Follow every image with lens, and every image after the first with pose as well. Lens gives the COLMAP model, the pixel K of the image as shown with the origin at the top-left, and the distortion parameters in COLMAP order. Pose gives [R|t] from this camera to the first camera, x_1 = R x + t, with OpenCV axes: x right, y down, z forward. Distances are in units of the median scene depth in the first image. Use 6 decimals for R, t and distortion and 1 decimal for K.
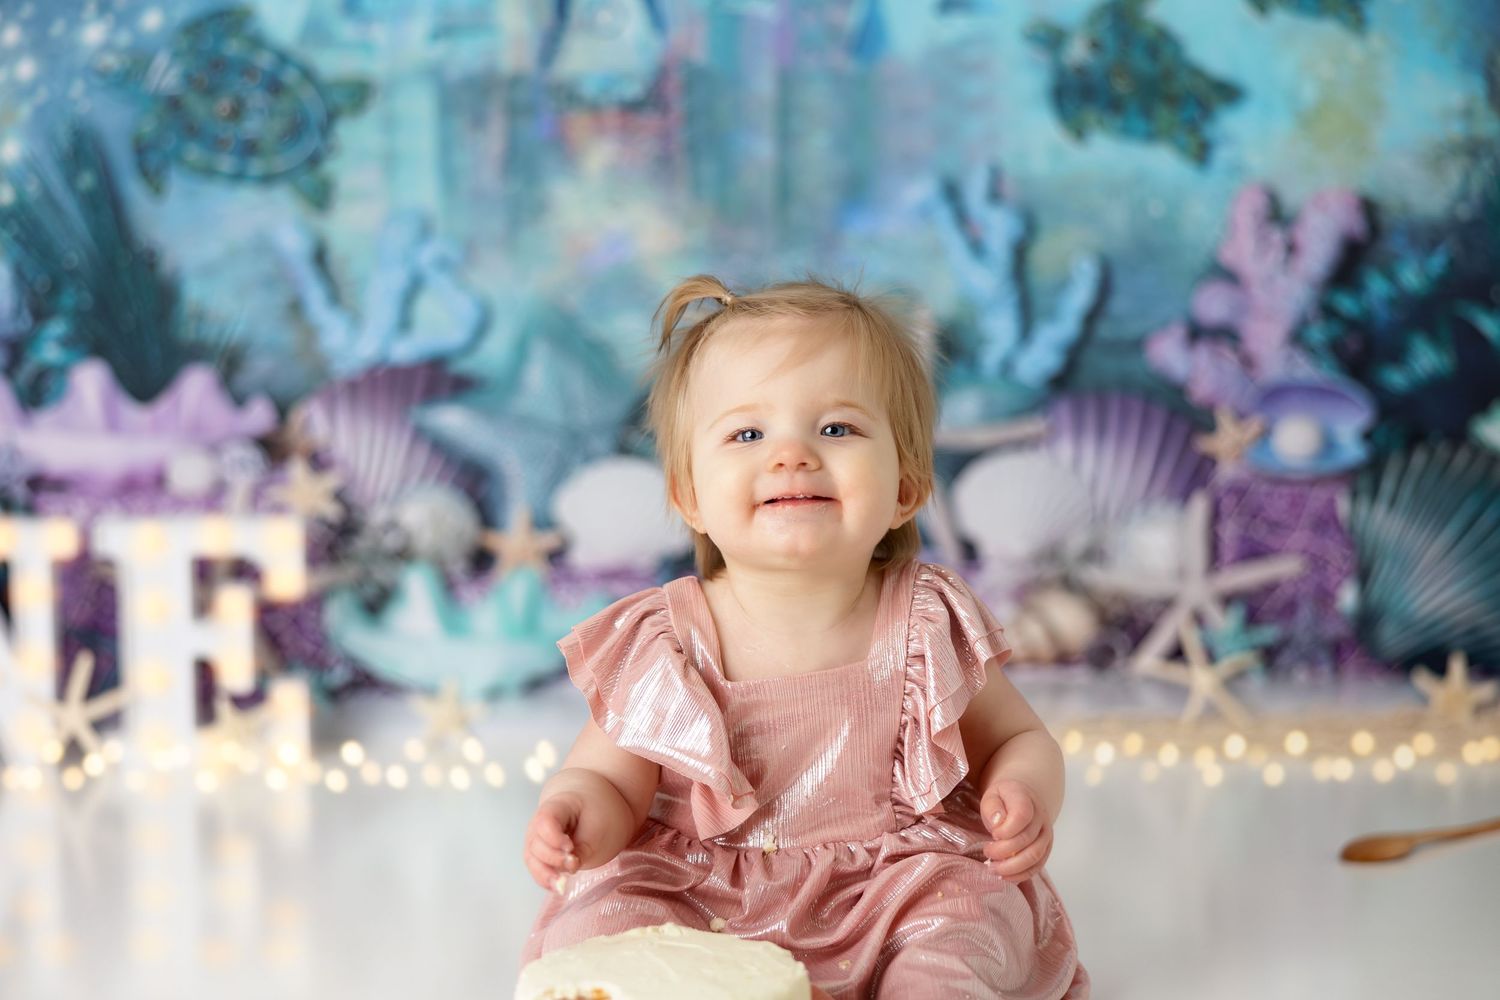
lens RADIAL K [[2941.9, 0, 749.1], [0, 2941.9, 492.2], [0, 0, 1]] dist [0.017608, -0.133024]
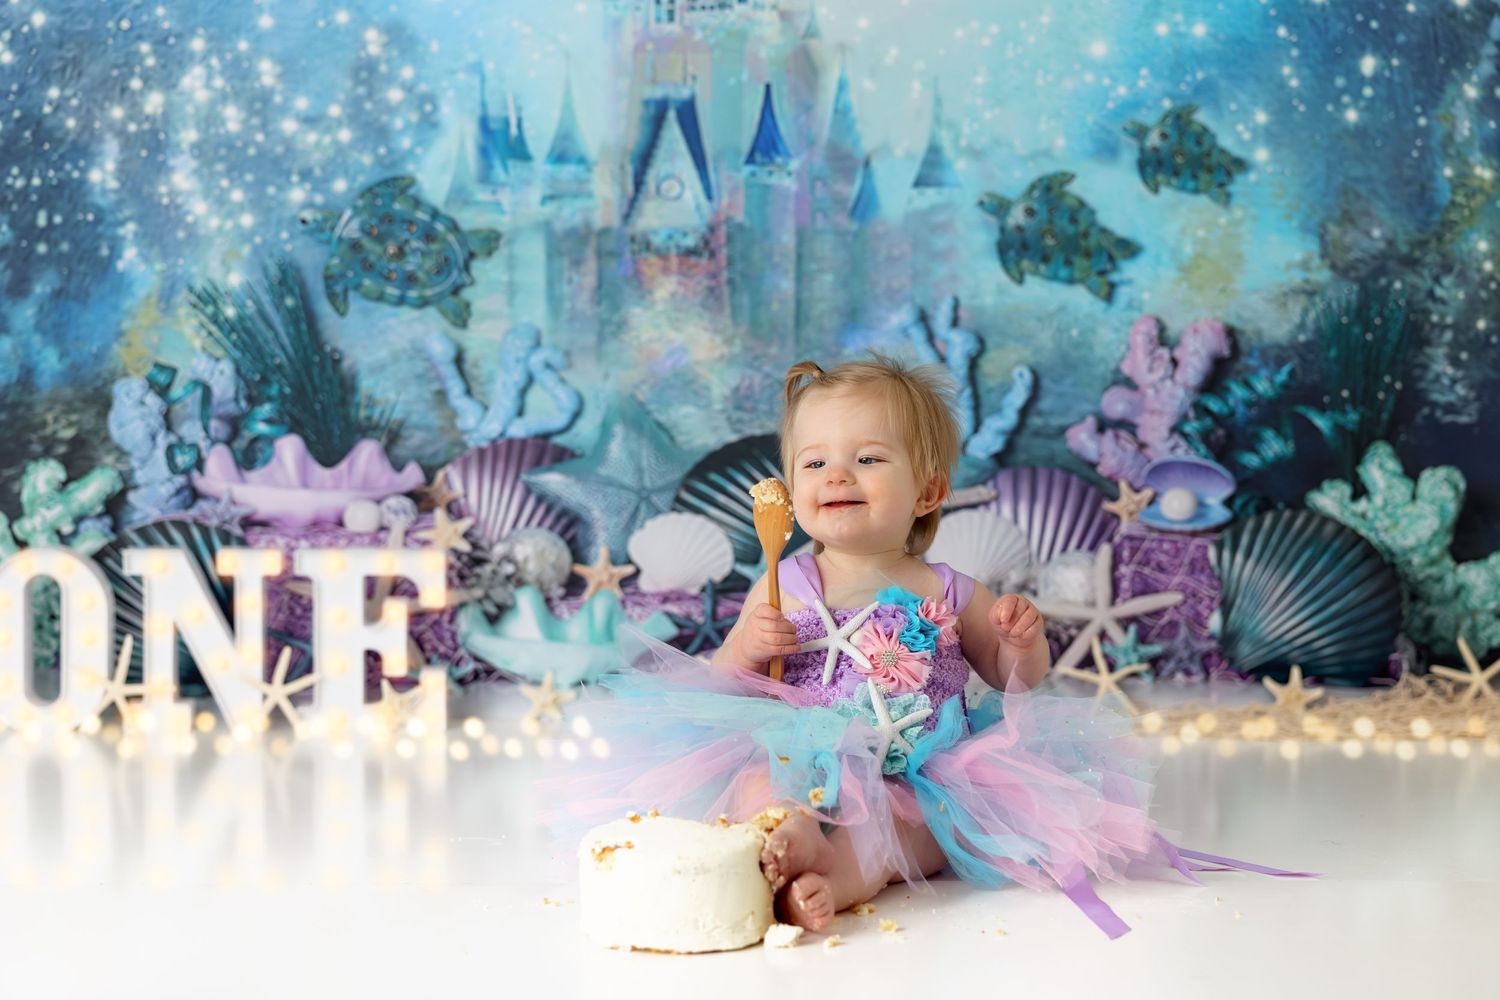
lens RADIAL K [[2941.9, 0, 749.1], [0, 2941.9, 492.2], [0, 0, 1]] dist [0.017608, -0.133024]
pose [[0.999864, 0.014204, -0.008336, 0.000682], [-0.014439, 0.999480, -0.028816, 0.018470], [0.007923, 0.028933, 0.999550, -0.356933]]
